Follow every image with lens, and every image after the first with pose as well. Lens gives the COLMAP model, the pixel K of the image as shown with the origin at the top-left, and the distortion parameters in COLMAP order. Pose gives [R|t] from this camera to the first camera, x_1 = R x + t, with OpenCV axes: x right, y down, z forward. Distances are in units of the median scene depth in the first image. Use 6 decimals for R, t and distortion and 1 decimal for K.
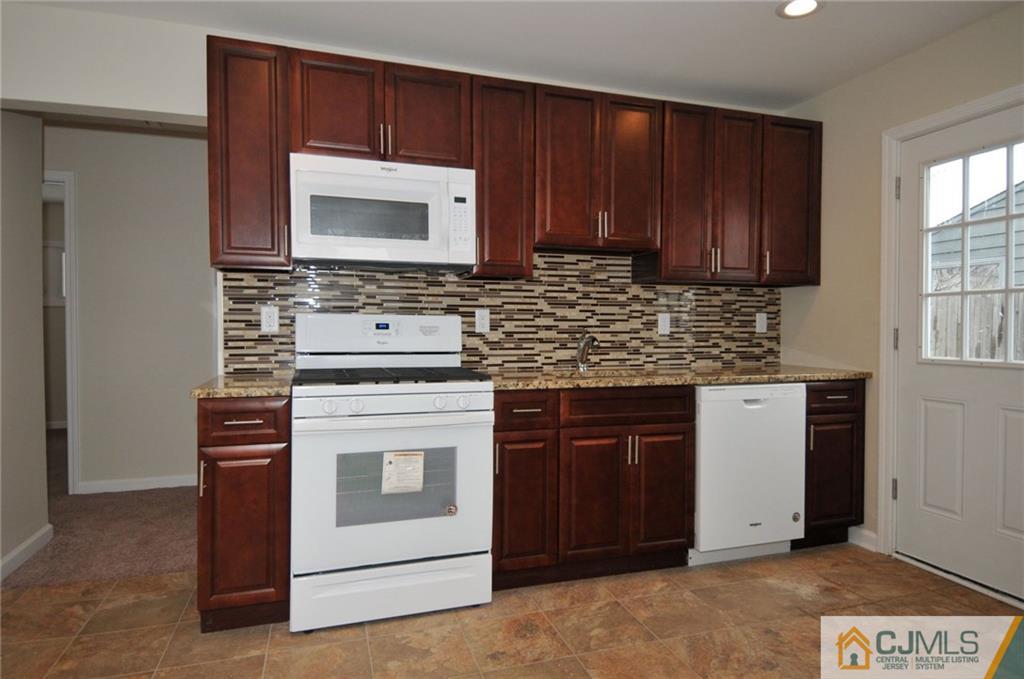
lens RADIAL K [[580.6, 0, 513.5], [0, 580.6, 313.9], [0, 0, 1]] dist [0.039152, -0.039880]
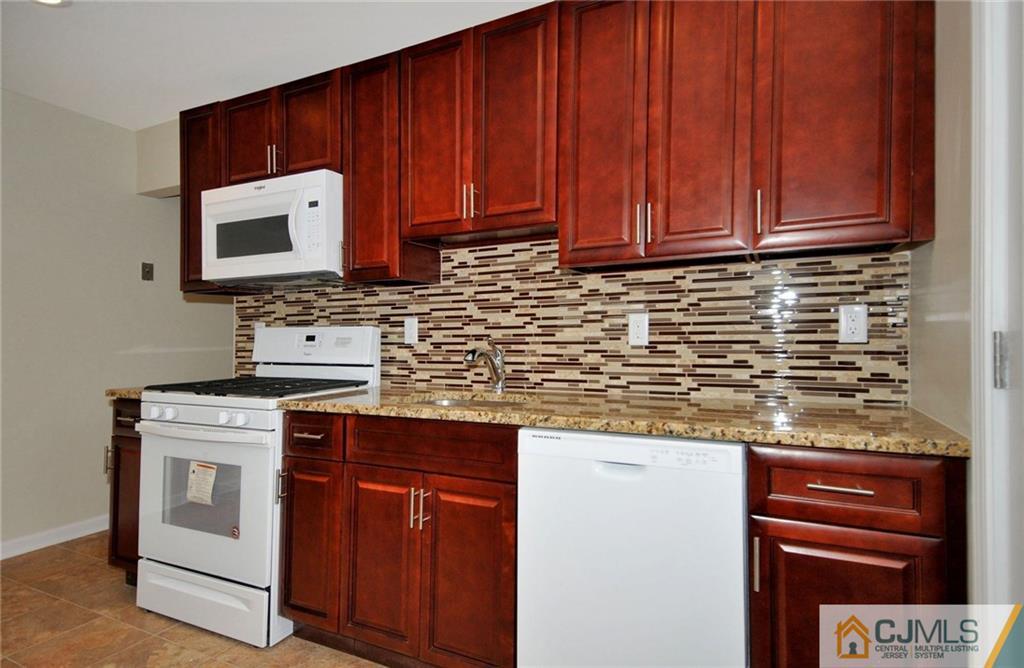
lens RADIAL K [[534.7, 0, 547.2], [0, 534.7, 314.1], [0, 0, 1]] dist [0.066413, -0.038510]
pose [[0.714153, -0.040242, -0.698832, 0.690219], [0.026501, 0.999185, -0.030455, 0.017210], [0.699488, 0.003230, 0.714637, 0.556504]]
